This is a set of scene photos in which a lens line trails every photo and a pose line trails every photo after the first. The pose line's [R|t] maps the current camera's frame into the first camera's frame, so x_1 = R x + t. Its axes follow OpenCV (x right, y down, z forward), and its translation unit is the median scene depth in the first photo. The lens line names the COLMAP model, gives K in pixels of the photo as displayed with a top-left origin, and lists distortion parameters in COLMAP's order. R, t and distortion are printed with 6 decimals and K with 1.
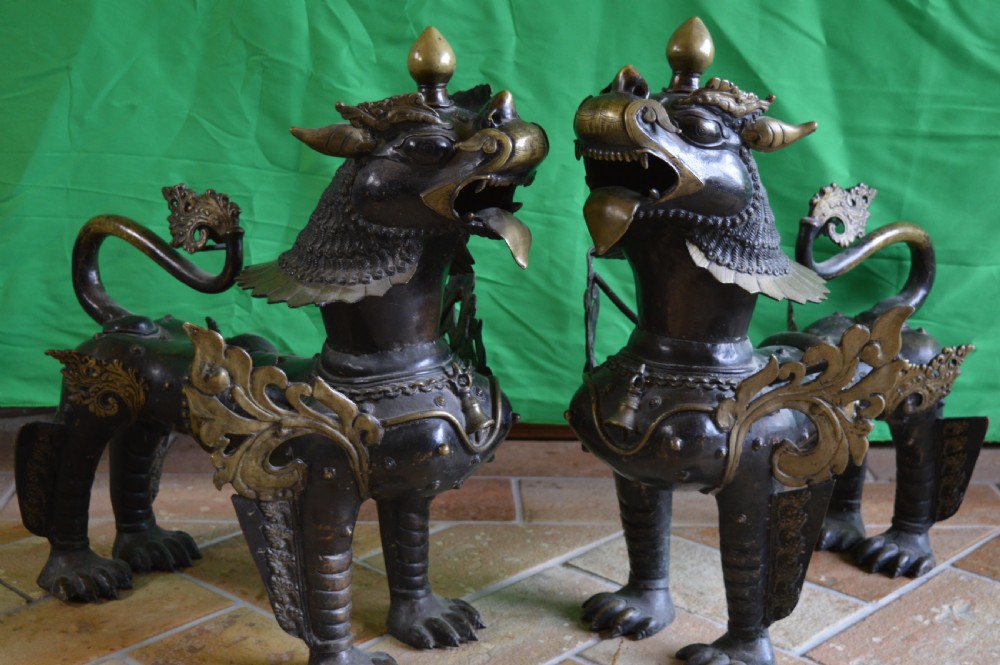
lens RADIAL K [[1576.3, 0, 500.0], [0, 1576.3, 332.5], [0, 0, 1]] dist [-0.021481, -0.066768]
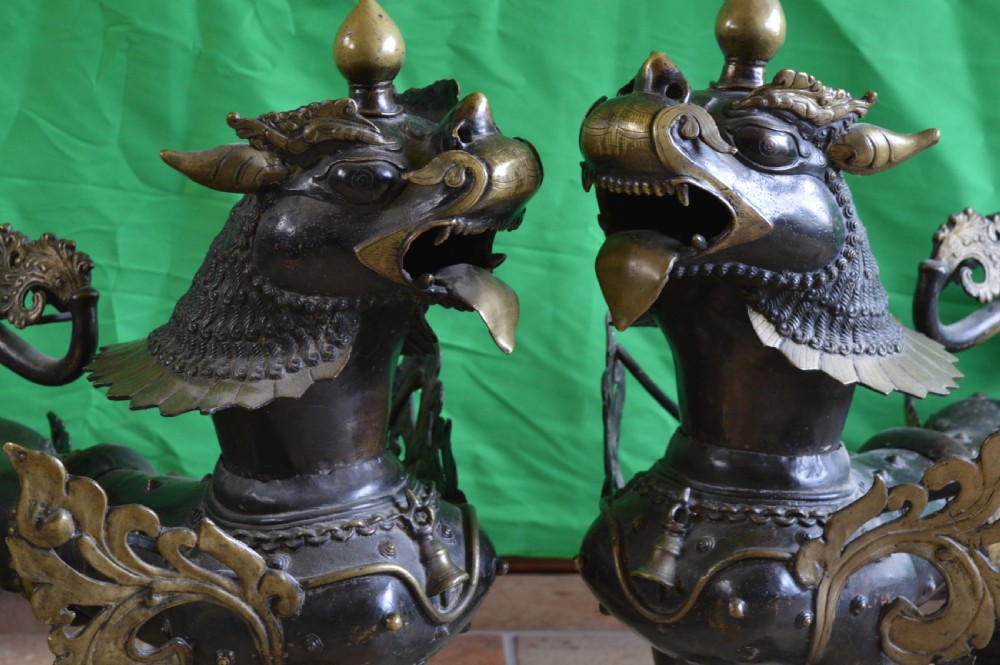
lens RADIAL K [[2278.7, 0, 500.0], [0, 2278.7, 332.5], [0, 0, 1]] dist [0.072322, 0.038045]
pose [[0.999923, -0.012320, -0.001581, 0.013034], [0.012297, 0.999828, -0.013883, -0.035485], [0.001752, 0.013863, 0.999902, 0.018175]]
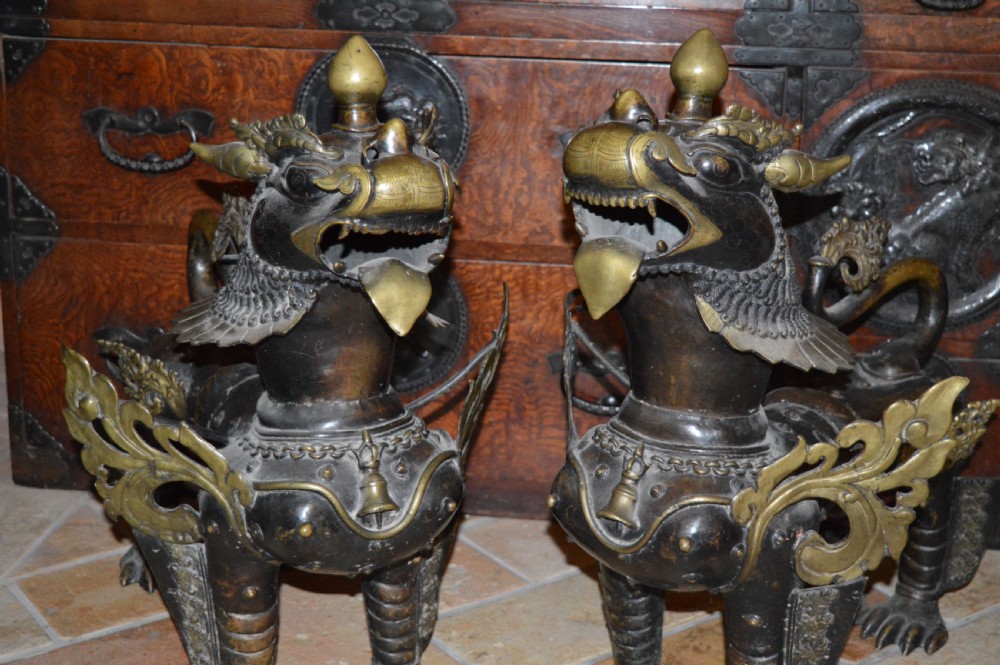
lens RADIAL K [[1410.1, 0, 508.4], [0, 1410.1, 337.8], [0, 0, 1]] dist [0.023963, 0.039135]
pose [[0.859943, 0.149479, -0.488011, 0.417174], [-0.134381, 0.988726, 0.066052, -0.094407], [0.492382, 0.008778, 0.870335, 0.379418]]
